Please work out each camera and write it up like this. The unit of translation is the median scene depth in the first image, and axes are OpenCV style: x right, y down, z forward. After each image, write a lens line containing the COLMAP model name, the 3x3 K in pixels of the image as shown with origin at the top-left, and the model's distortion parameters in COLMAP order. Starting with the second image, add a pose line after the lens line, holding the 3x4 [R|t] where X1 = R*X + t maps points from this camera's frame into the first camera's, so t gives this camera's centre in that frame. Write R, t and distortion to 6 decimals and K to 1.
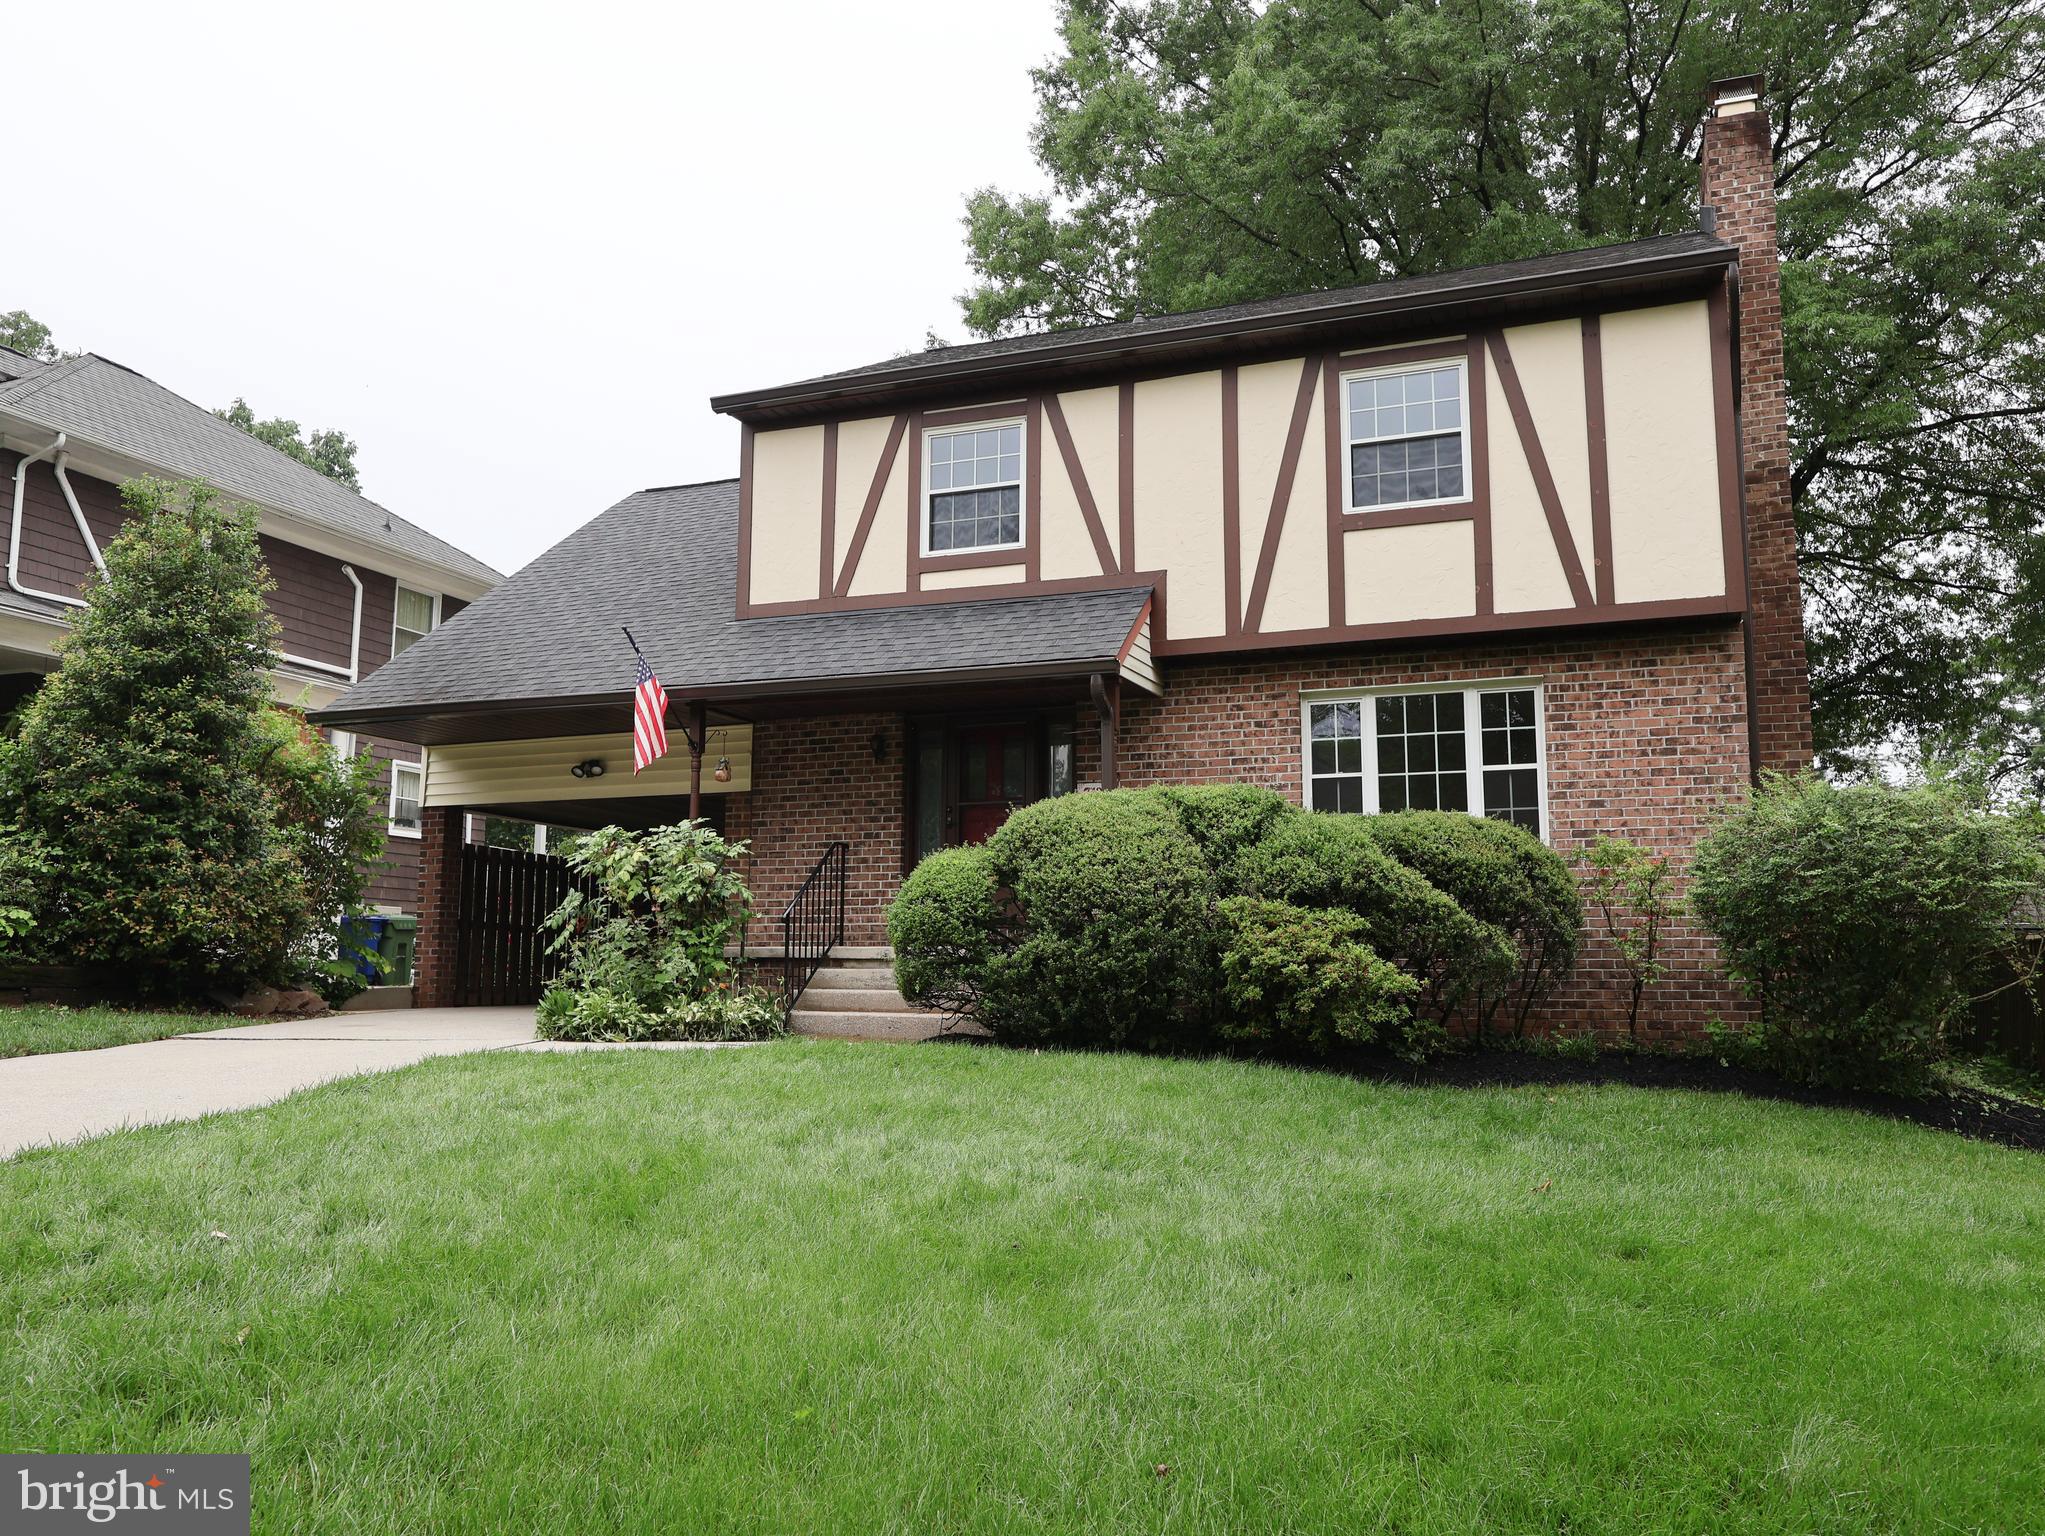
lens RADIAL K [[1568.4, 0, 1019.9], [0, 1568.4, 773.2], [0, 0, 1]] dist [0.012954, -0.005966]
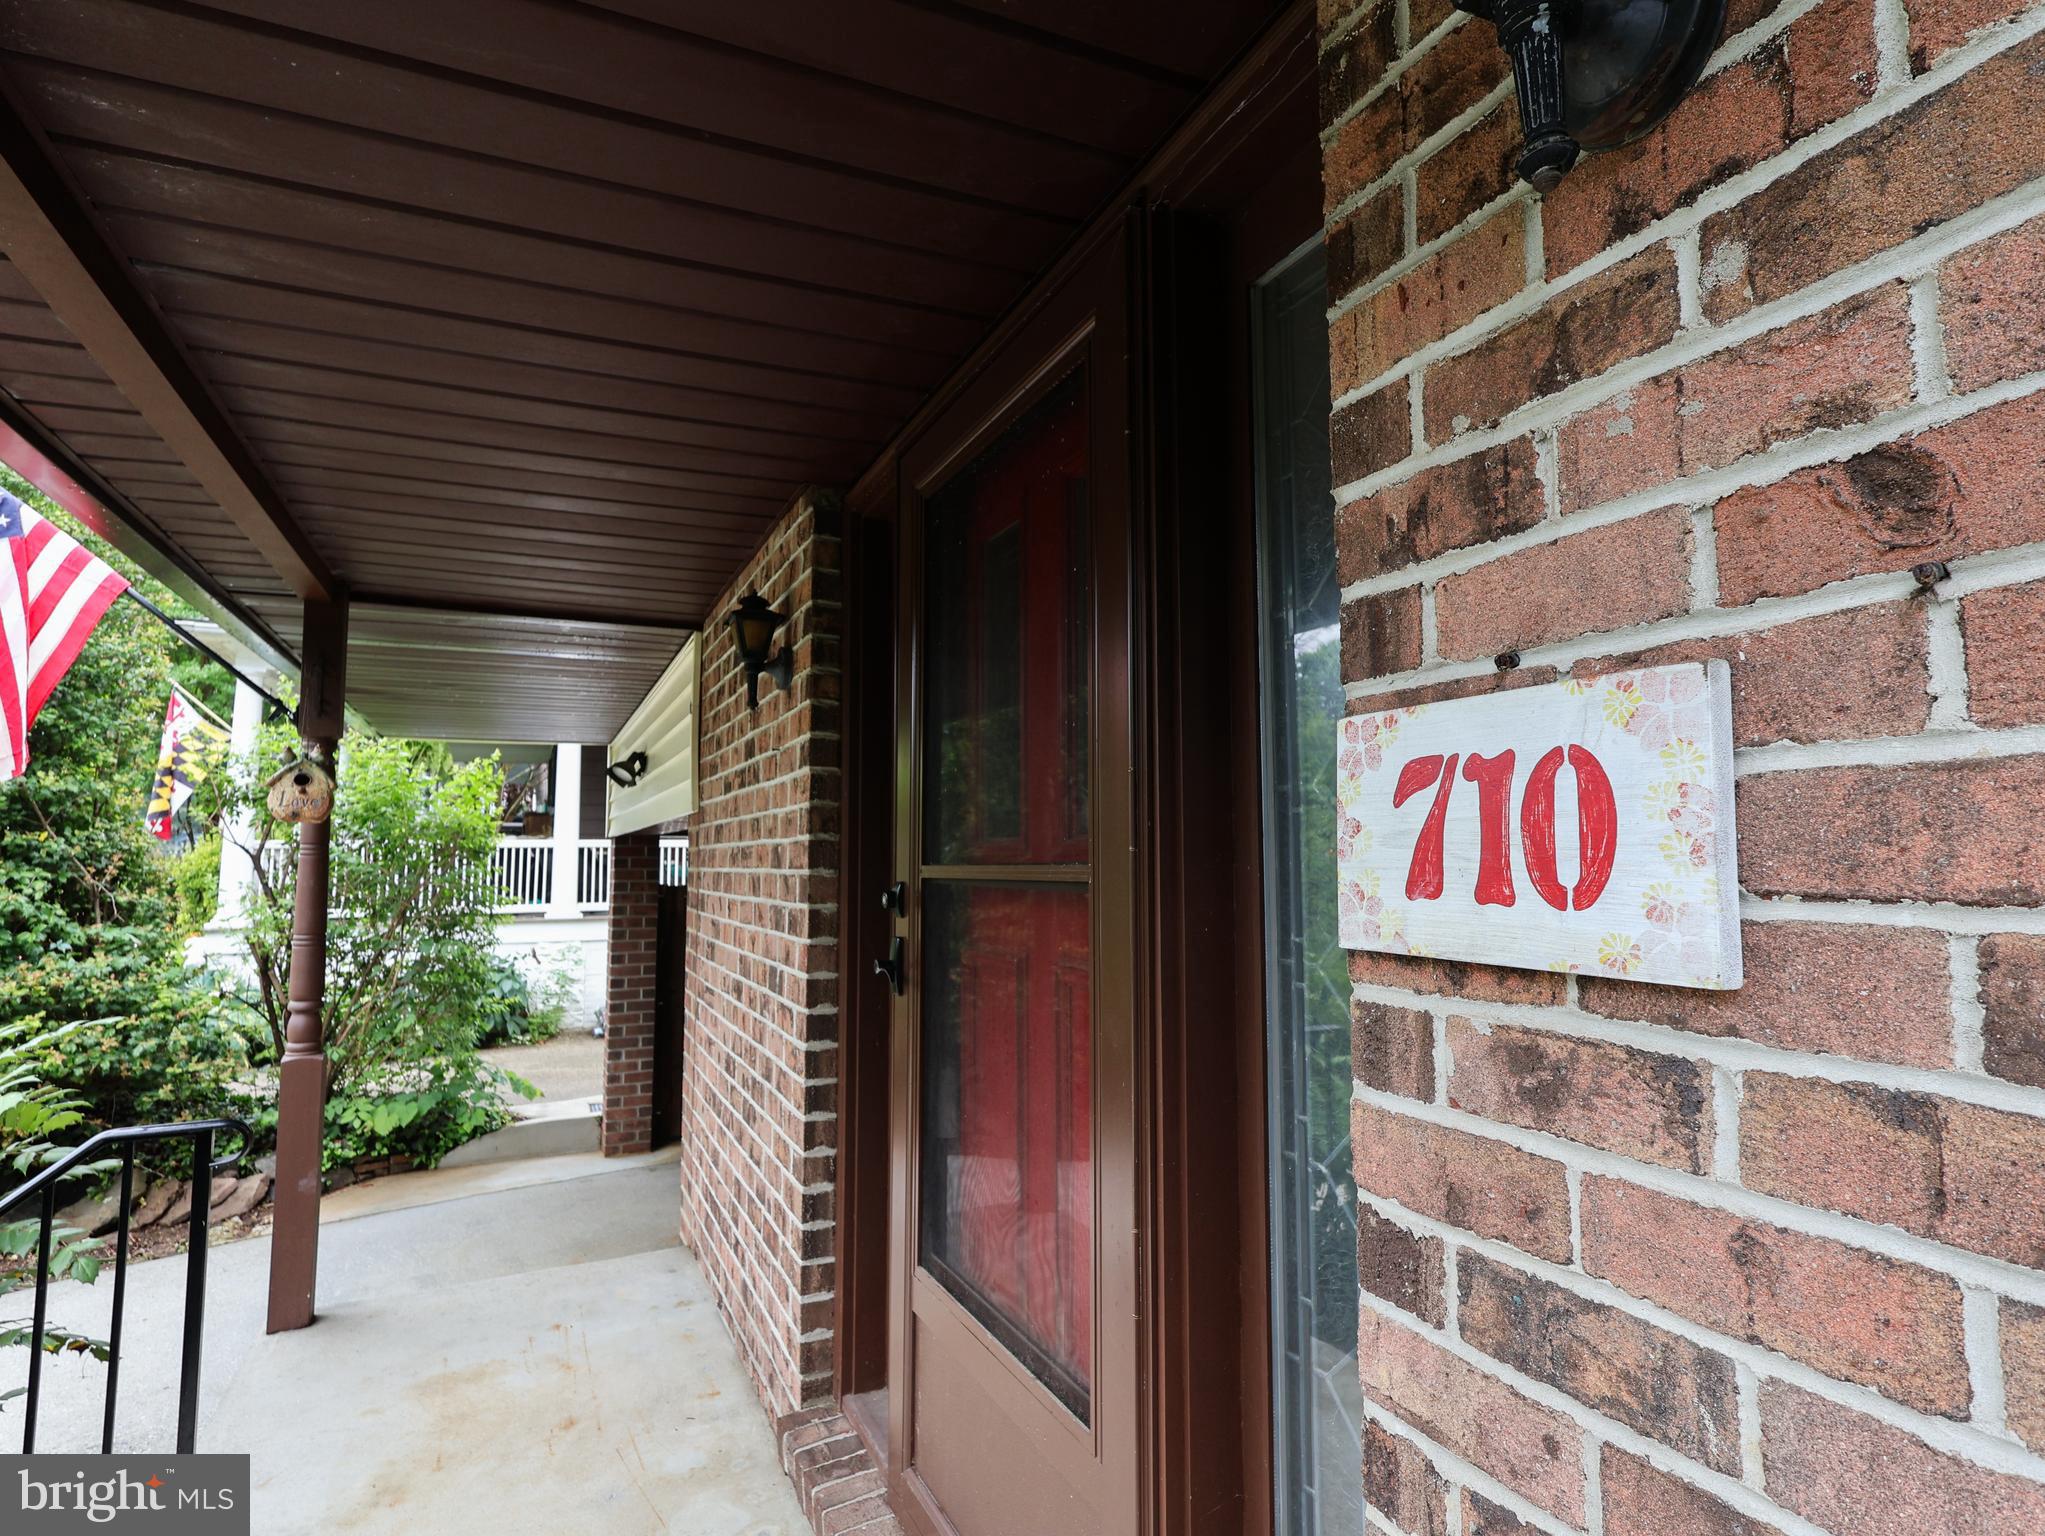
lens RADIAL K [[1059.5, 0, 1026.5], [0, 1059.5, 773.0], [0, 0, 1]] dist [-0.005857, 0.000265]
pose [[0.734769, -0.063336, -0.675354, 0.064339], [0.094522, 0.995478, 0.009479, 0.007725], [0.671700, -0.070801, 0.737433, 0.954835]]
